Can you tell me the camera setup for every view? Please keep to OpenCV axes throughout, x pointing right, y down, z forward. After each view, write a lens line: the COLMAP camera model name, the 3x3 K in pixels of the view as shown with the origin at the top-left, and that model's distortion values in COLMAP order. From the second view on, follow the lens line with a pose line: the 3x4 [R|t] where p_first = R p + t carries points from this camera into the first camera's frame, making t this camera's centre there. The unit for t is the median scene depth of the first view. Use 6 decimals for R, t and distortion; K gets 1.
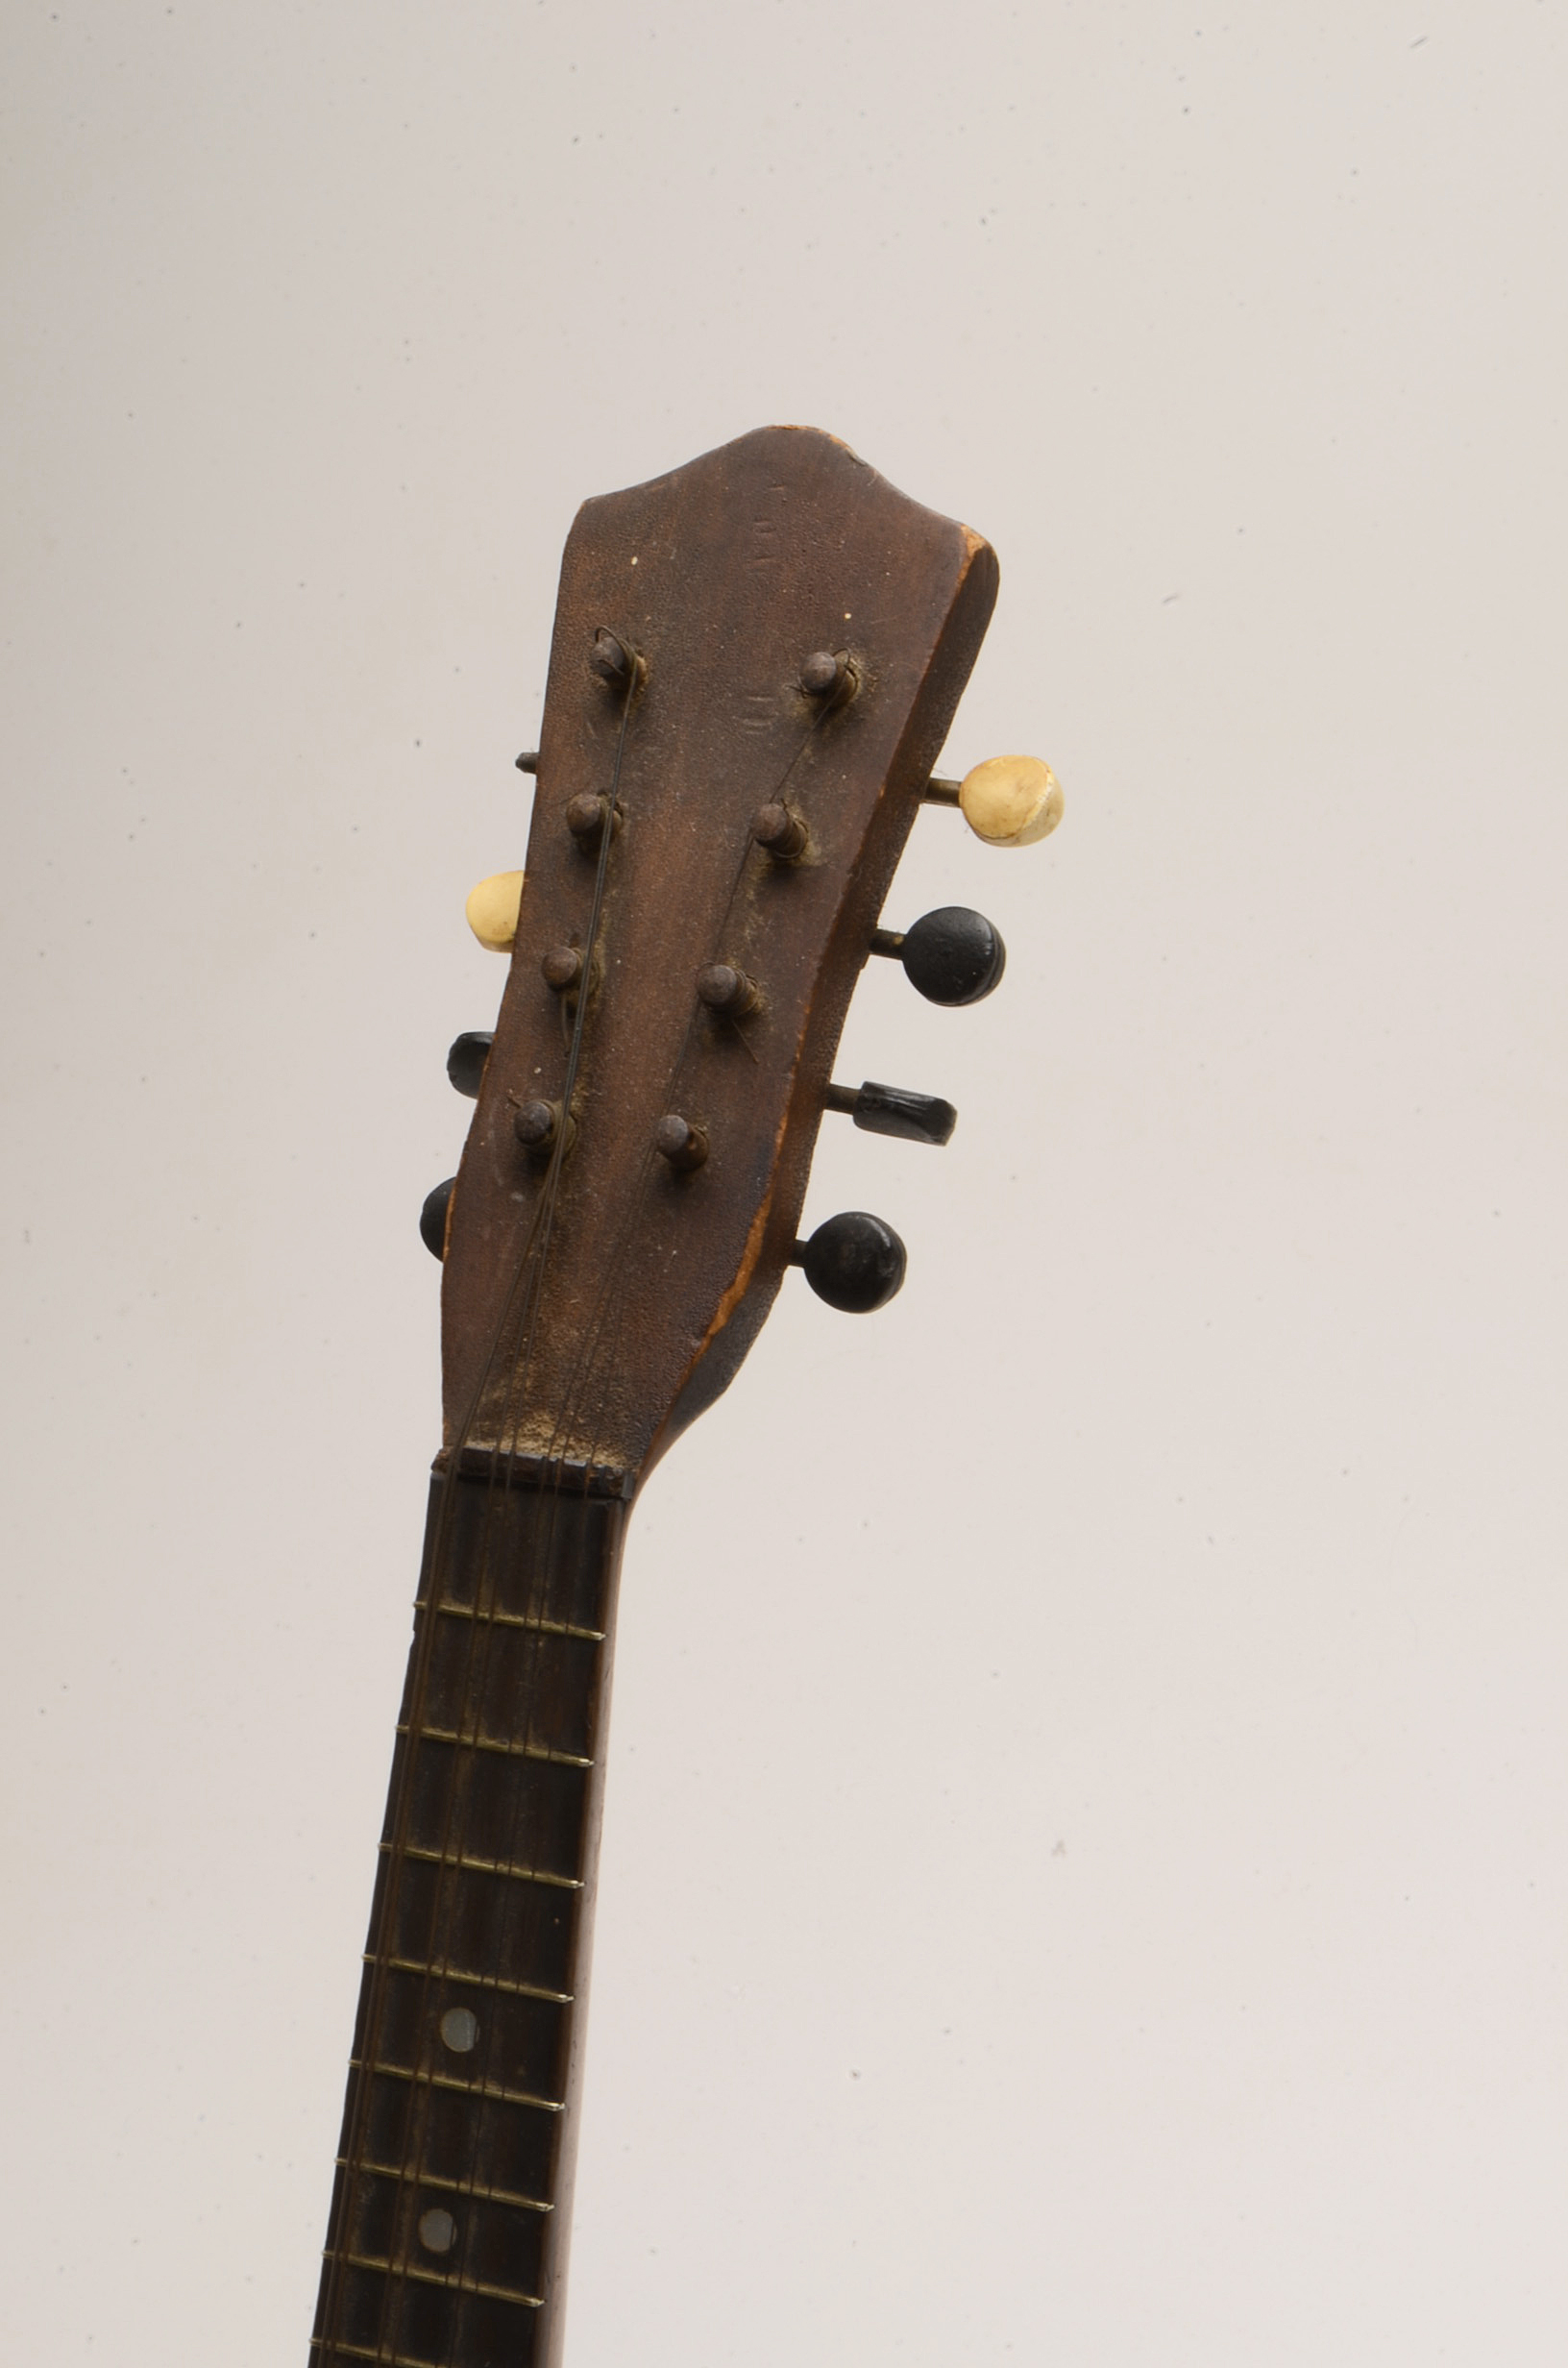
lens RADIAL K [[5346.5, 0, 779.4], [0, 5346.5, 1178.8], [0, 0, 1]] dist [-0.055389, 0.000000]
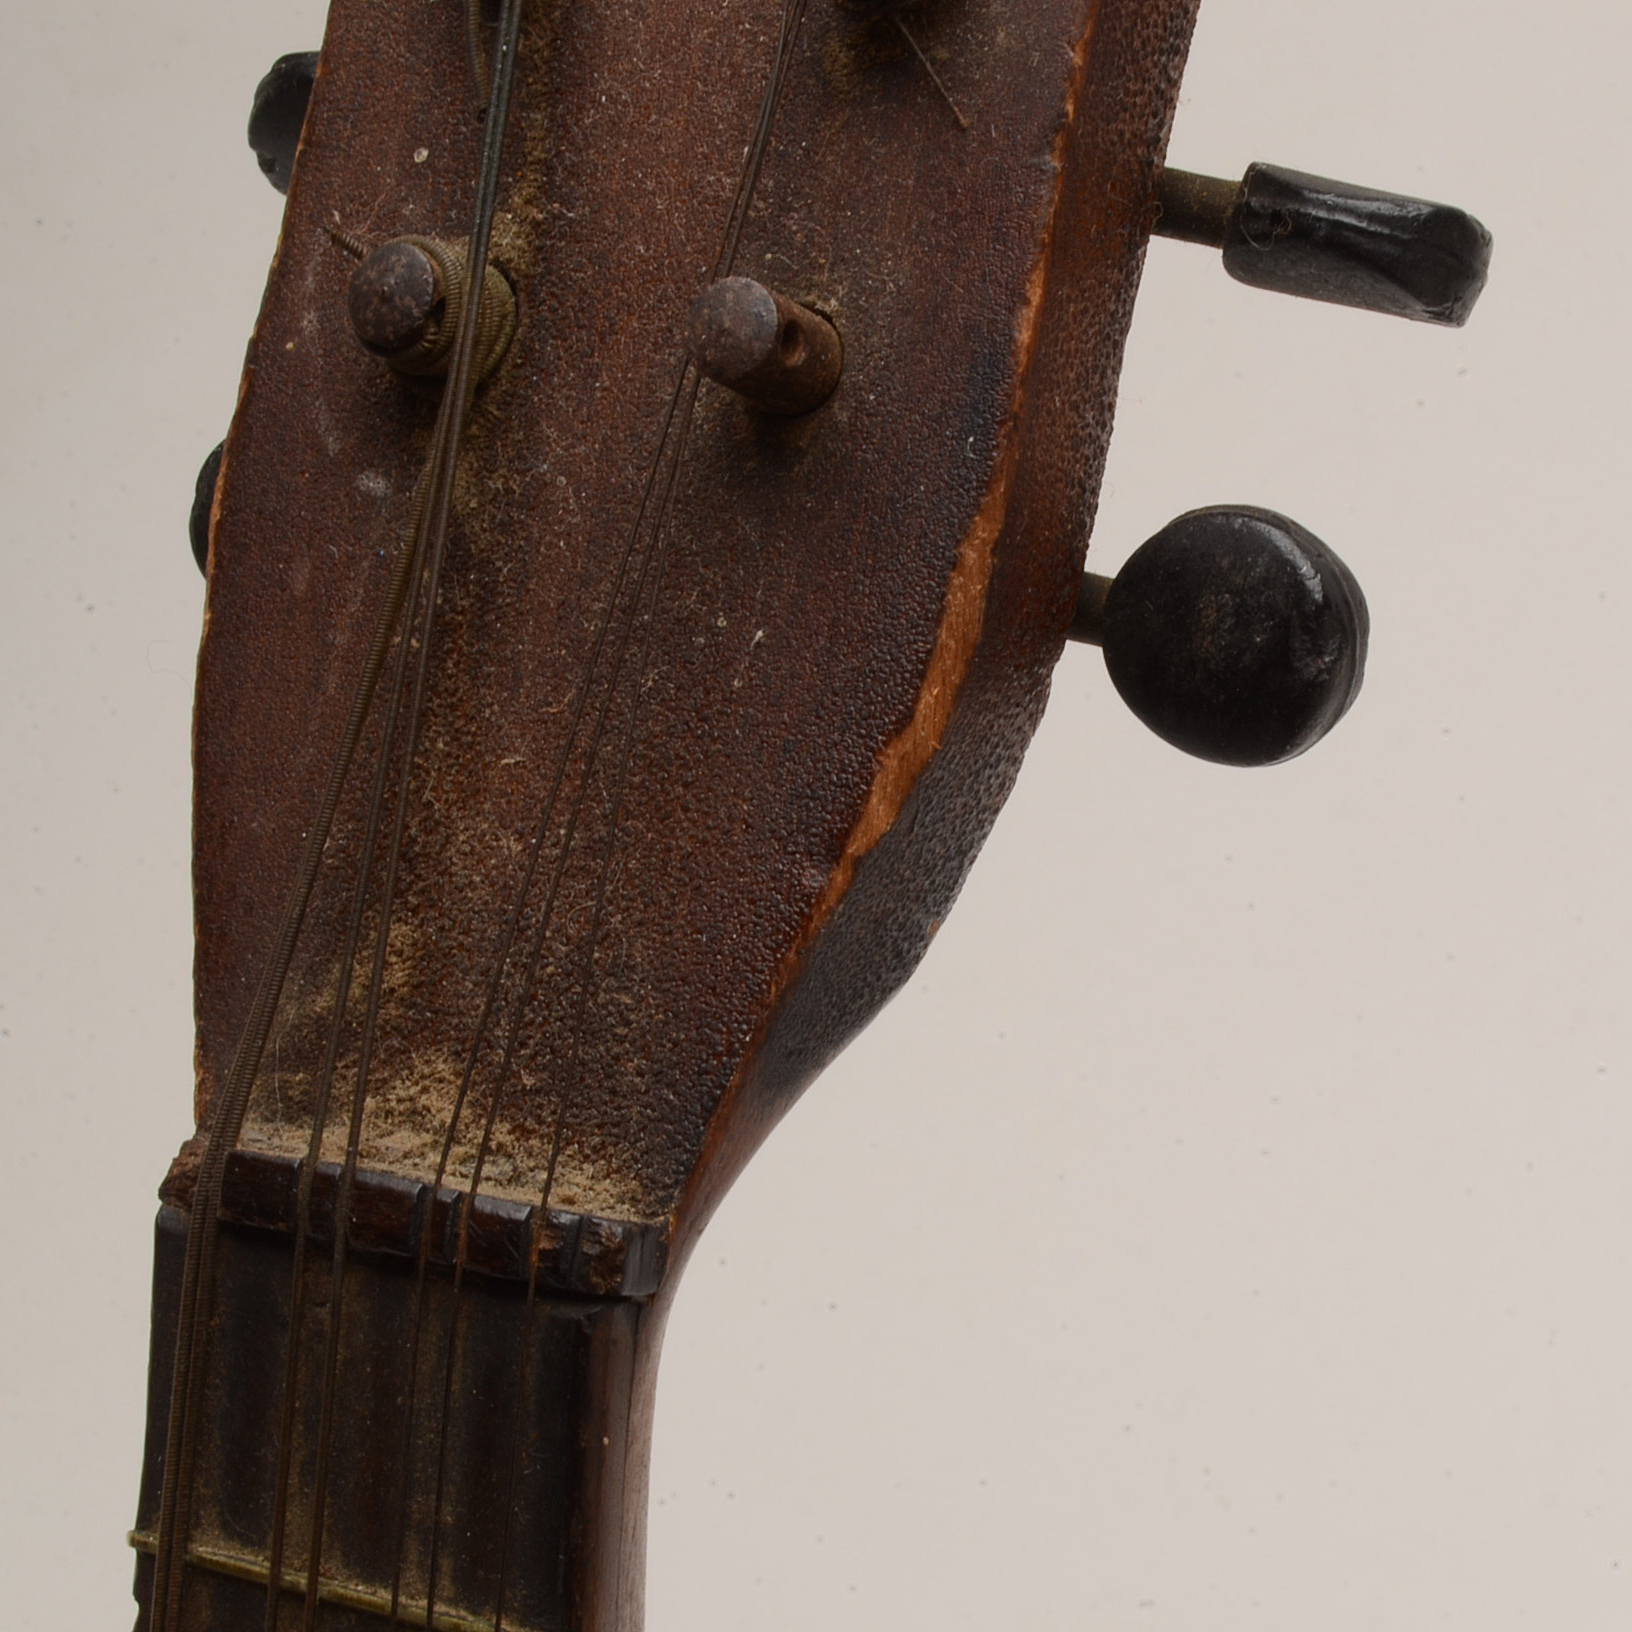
lens RADIAL K [[5517.2, 0, 824.6], [0, 5517.2, 819.1], [0, 0, 1]] dist [-0.072732, 0.000000]
pose [[0.996152, -0.019166, -0.085522, 0.018565], [0.030952, 0.989852, 0.138693, -0.027737], [0.081996, -0.140807, 0.986636, 0.605308]]
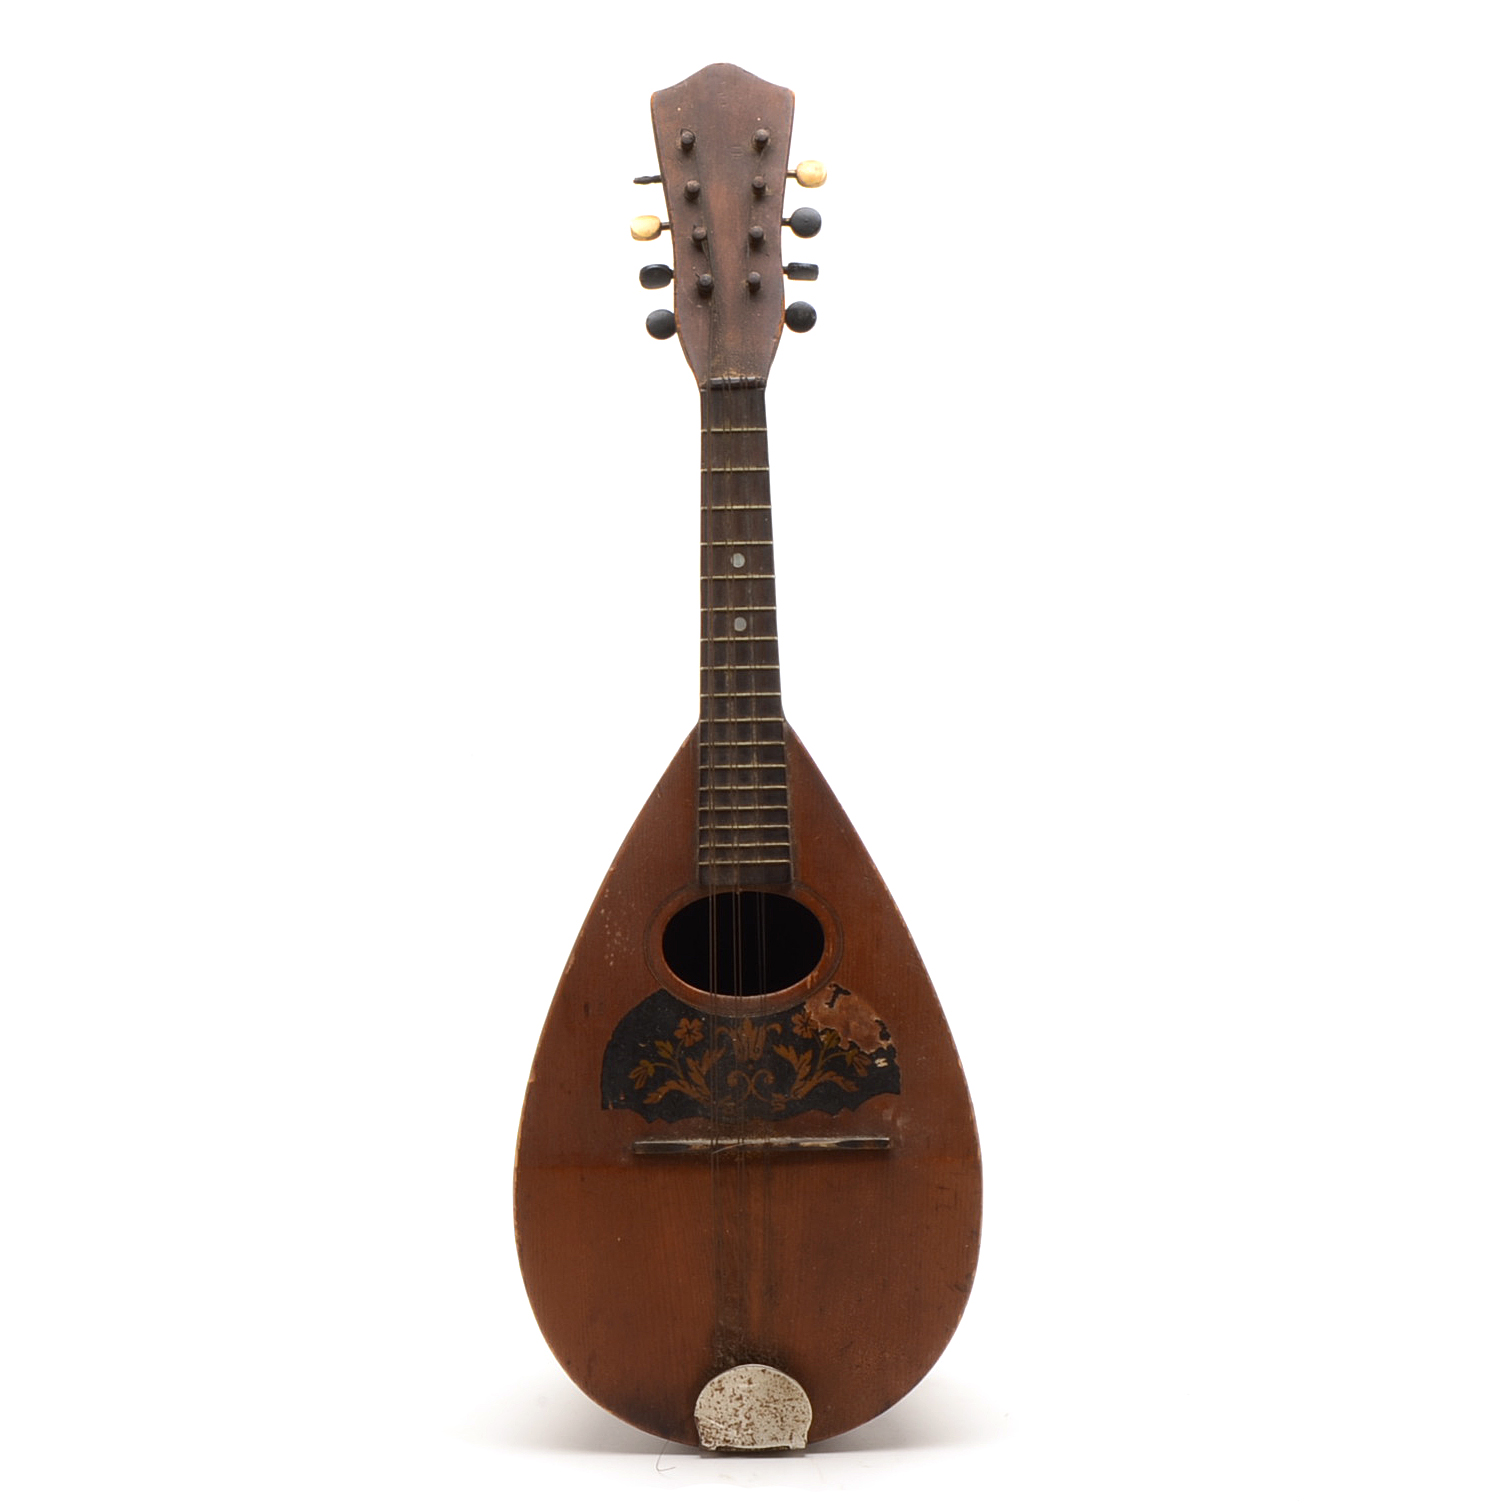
lens RADIAL K [[5193.8, 0, 753.0], [0, 5193.8, 757.8], [0, 0, 1]] dist [0.034705, 0.000000]
pose [[0.891834, -0.114812, 0.437551, -1.401466], [0.142417, 0.989331, -0.030681, 0.367632], [-0.429360, 0.089677, 0.898670, -1.750430]]
